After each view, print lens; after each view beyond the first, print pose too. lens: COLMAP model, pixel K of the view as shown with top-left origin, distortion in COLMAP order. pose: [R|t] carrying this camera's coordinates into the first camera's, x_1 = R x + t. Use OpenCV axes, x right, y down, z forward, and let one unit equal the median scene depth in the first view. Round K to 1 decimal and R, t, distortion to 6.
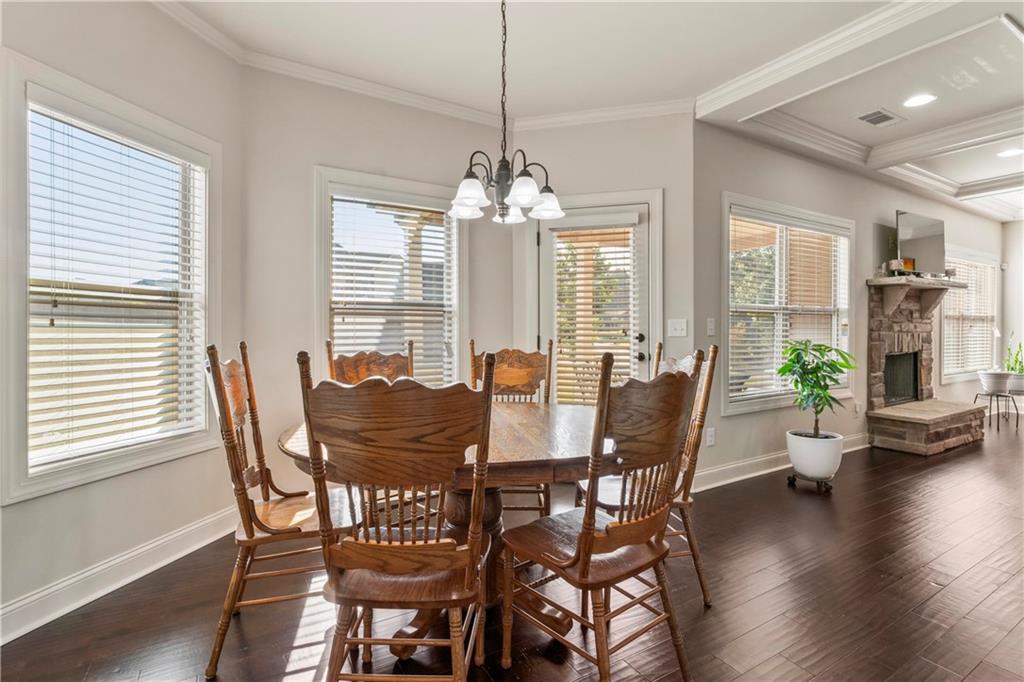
lens RADIAL K [[478.8, 0, 514.3], [0, 478.8, 332.9], [0, 0, 1]] dist [-0.005286, 0.000540]
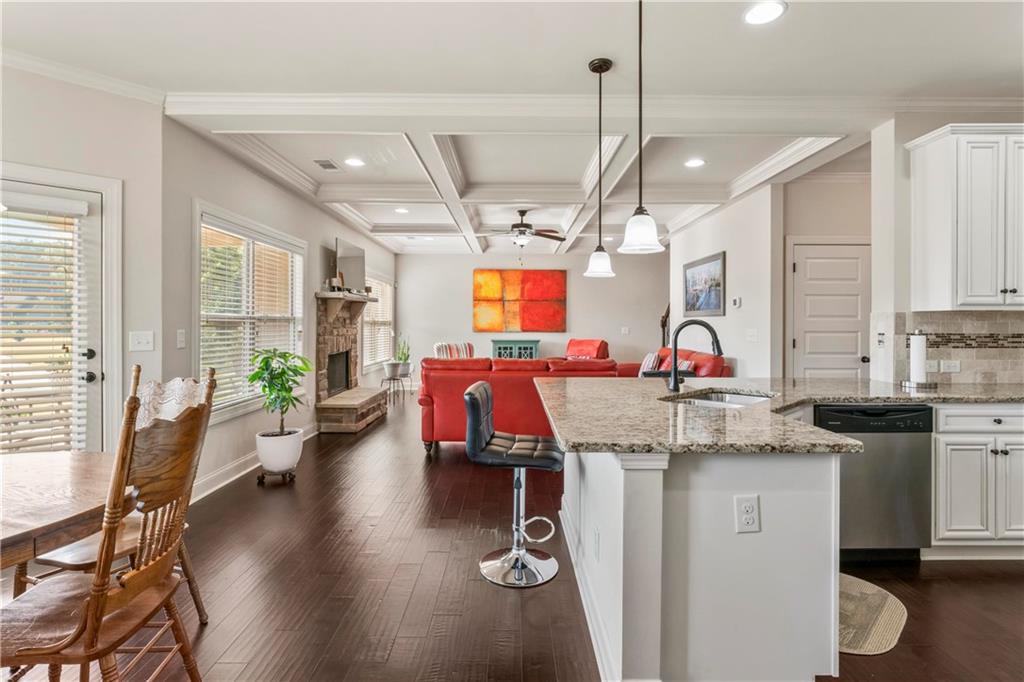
lens RADIAL K [[499.1, 0, 508.8], [0, 499.1, 323.2], [0, 0, 1]] dist [-0.002357, 0.001167]
pose [[0.514064, 0.004206, 0.857741, -0.090575], [0.002100, 0.999979, -0.006163, -0.032073], [-0.857749, 0.004969, 0.514044, -0.055199]]
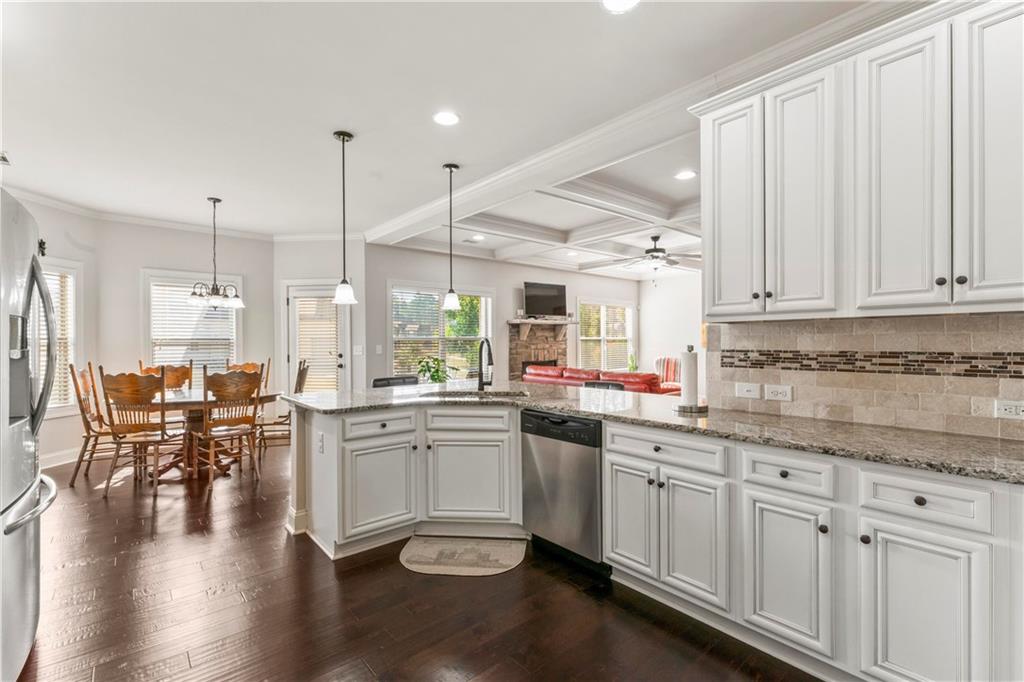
lens RADIAL K [[455.8, 0, 514.8], [0, 455.8, 343.2], [0, 0, 1]] dist [-0.004816, -0.000079]
pose [[0.986137, -0.006014, 0.165827, 0.574454], [0.006351, 0.999979, -0.001503, -0.029166], [-0.165814, 0.002535, 0.986154, -0.791577]]
